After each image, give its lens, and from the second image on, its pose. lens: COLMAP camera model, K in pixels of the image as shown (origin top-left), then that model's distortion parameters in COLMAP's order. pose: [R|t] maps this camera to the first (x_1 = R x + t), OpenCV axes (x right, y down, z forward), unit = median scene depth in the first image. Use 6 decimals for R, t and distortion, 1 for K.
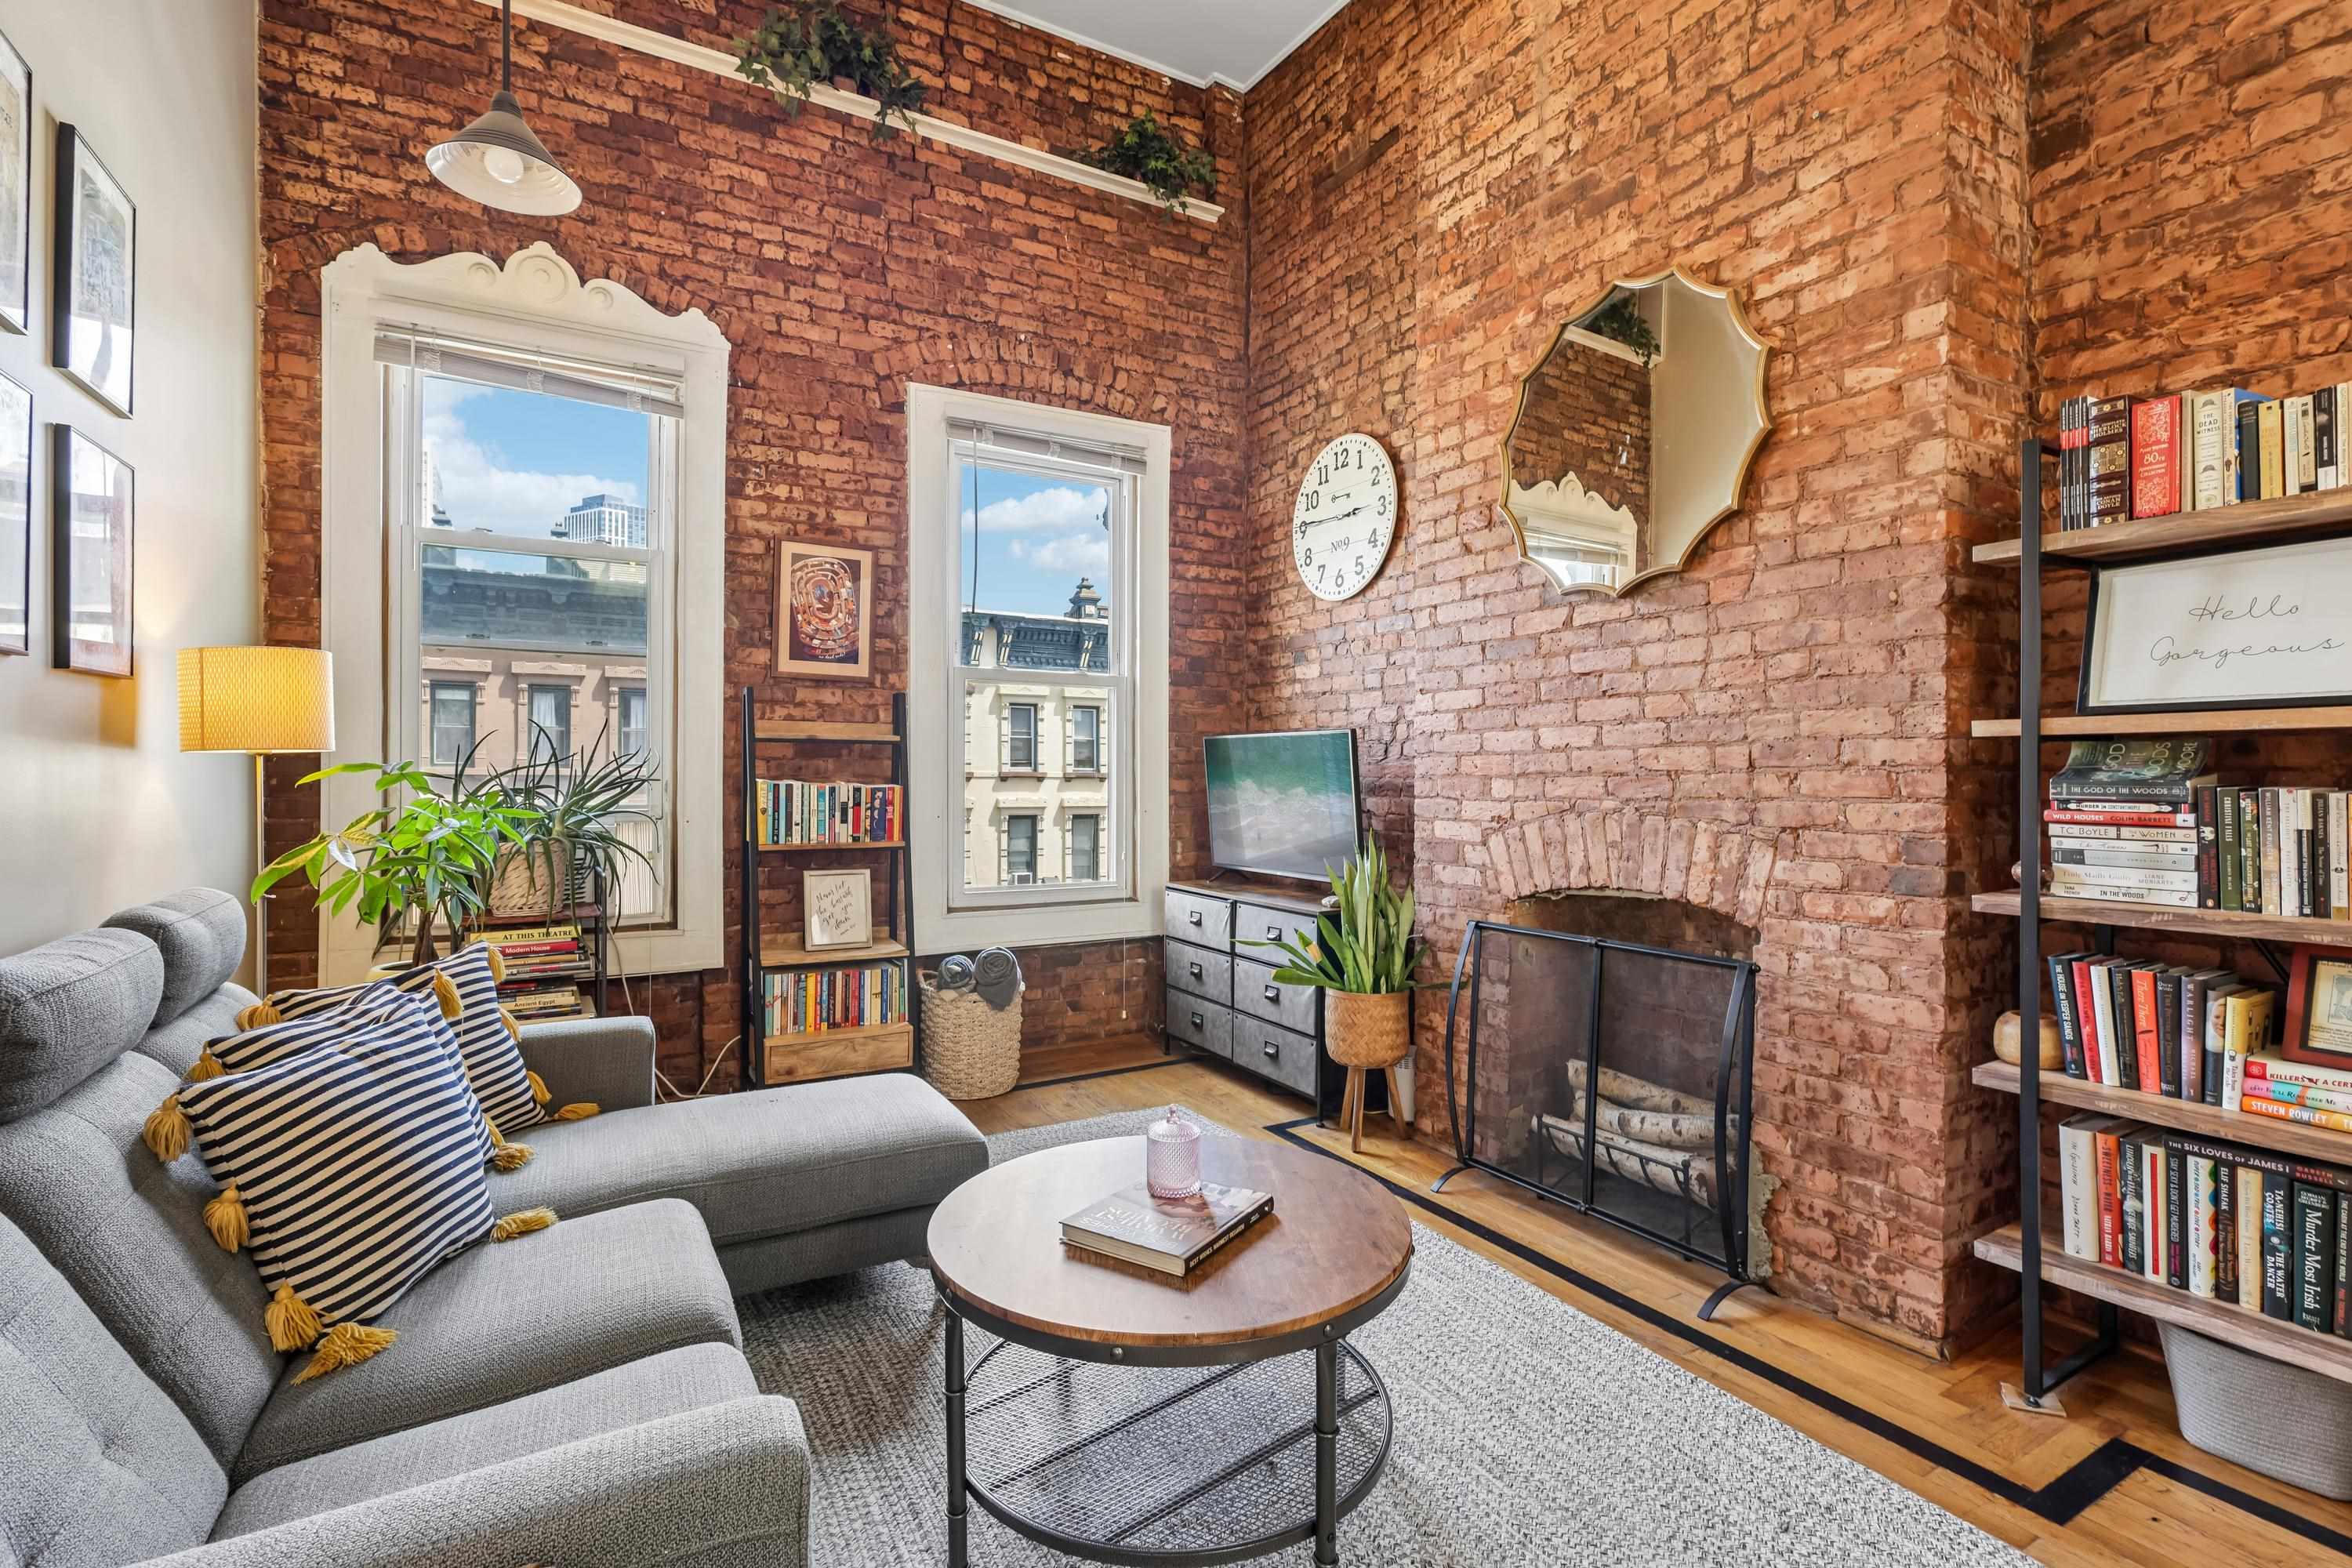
lens RADIAL K [[1088.5, 0, 1166.7], [0, 1088.5, 772.0], [0, 0, 1]] dist [-0.002402, 0.001573]
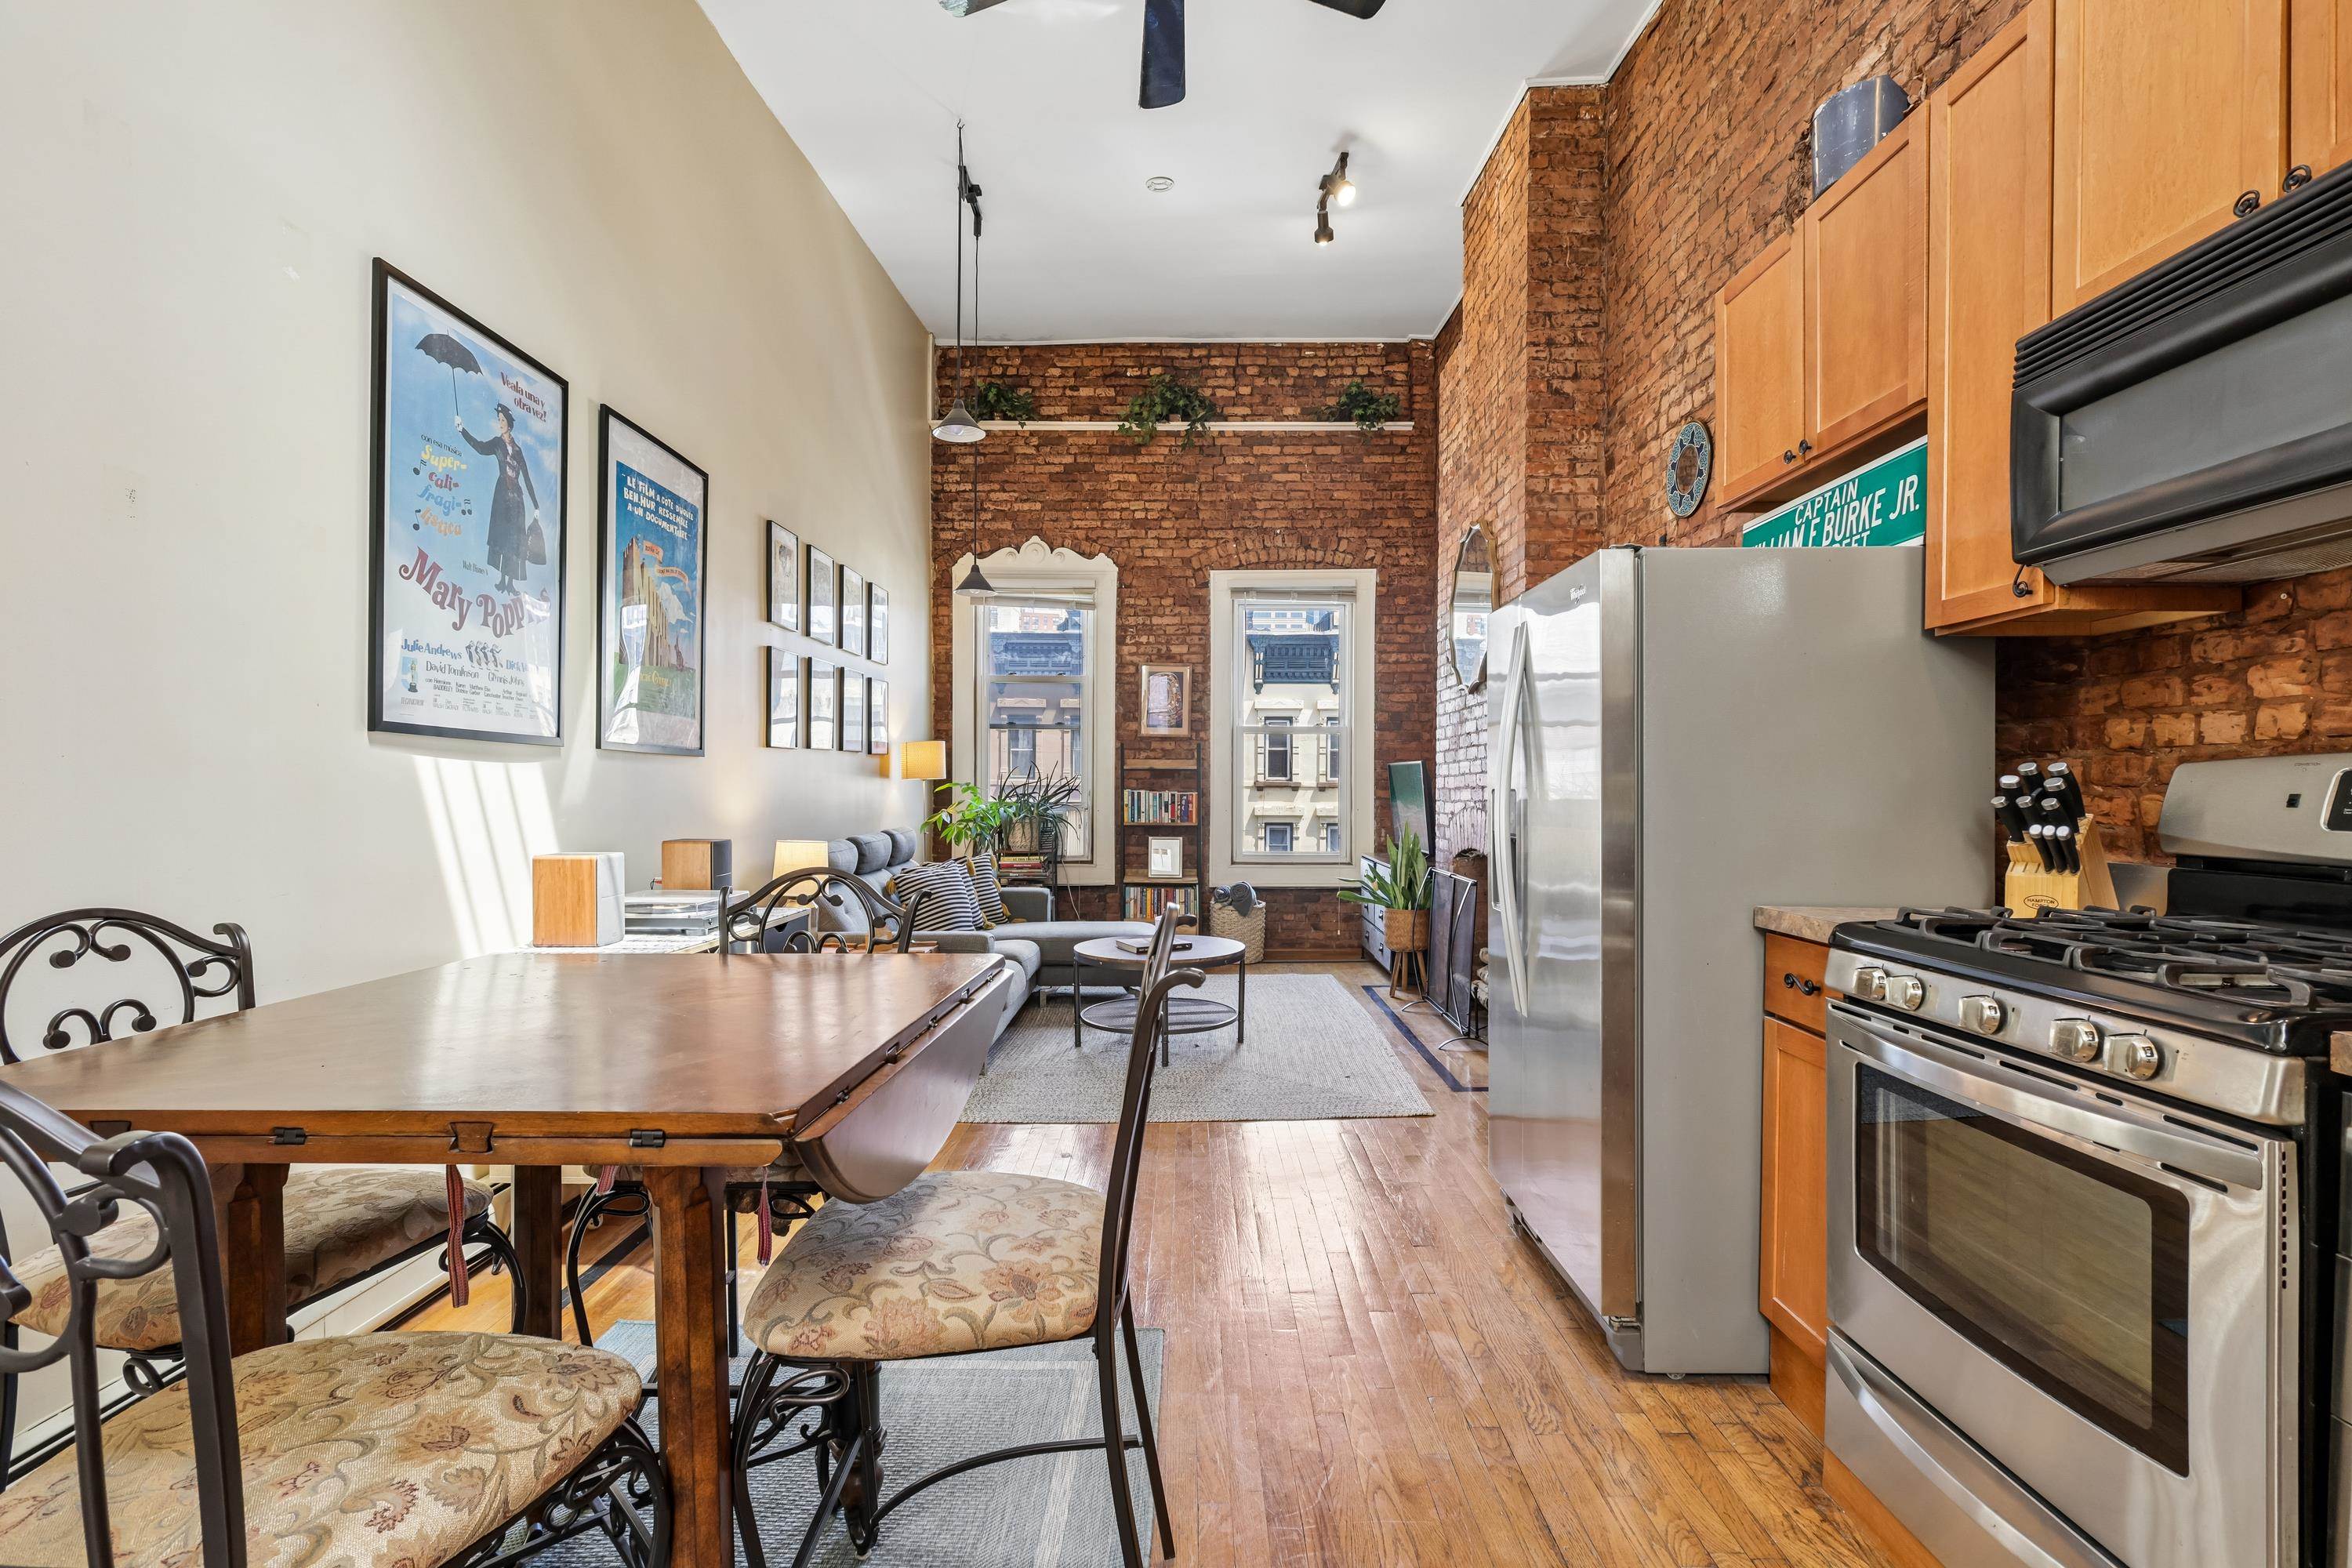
lens RADIAL K [[1088.5, 0, 1172.1], [0, 1088.5, 788.8], [0, 0, 1]] dist [-0.002402, 0.001573]
pose [[0.863650, 0.000825, -0.504091, 0.643257], [0.002443, 0.999980, 0.005822, -0.005607], [0.504086, -0.006260, 0.863631, -0.620079]]
